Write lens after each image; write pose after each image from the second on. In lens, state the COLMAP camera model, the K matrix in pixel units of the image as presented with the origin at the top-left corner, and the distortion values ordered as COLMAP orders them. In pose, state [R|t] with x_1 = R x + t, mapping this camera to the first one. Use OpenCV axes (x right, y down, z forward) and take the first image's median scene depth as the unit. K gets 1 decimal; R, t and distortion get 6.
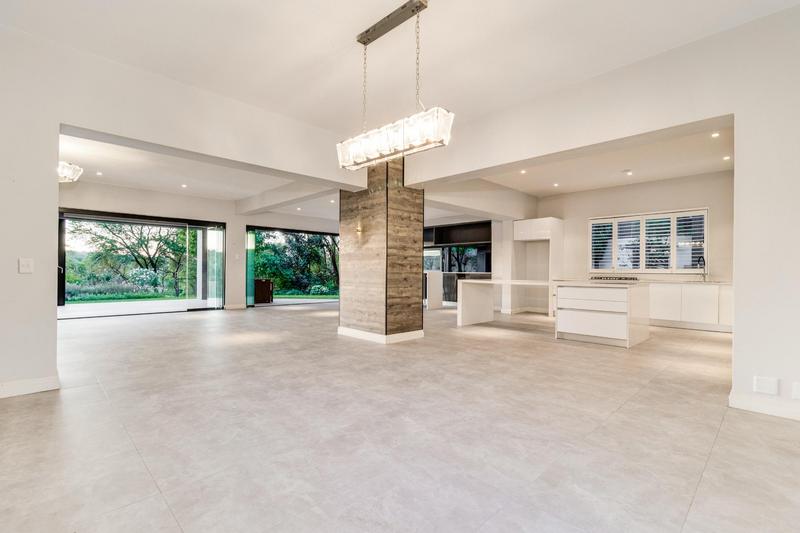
lens RADIAL K [[372.8, 0, 400.4], [0, 372.8, 268.8], [0, 0, 1]] dist [0.000633, 0.000098]
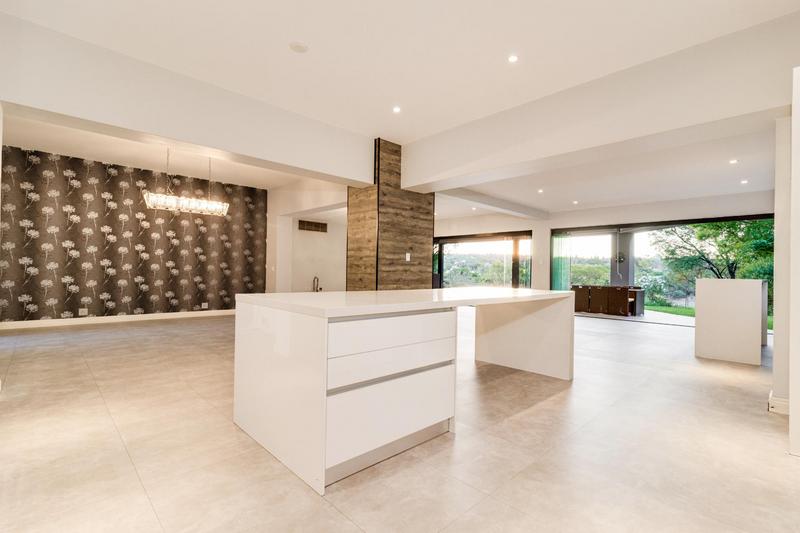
lens RADIAL K [[372.8, 0, 400.4], [0, 372.8, 269.3], [0, 0, 1]] dist [0.000633, 0.000098]
pose [[-0.007458, -0.013507, -0.999881, 1.023186], [-0.011799, 0.999840, -0.013418, 0.012090], [0.999903, 0.011697, -0.007616, 1.118346]]
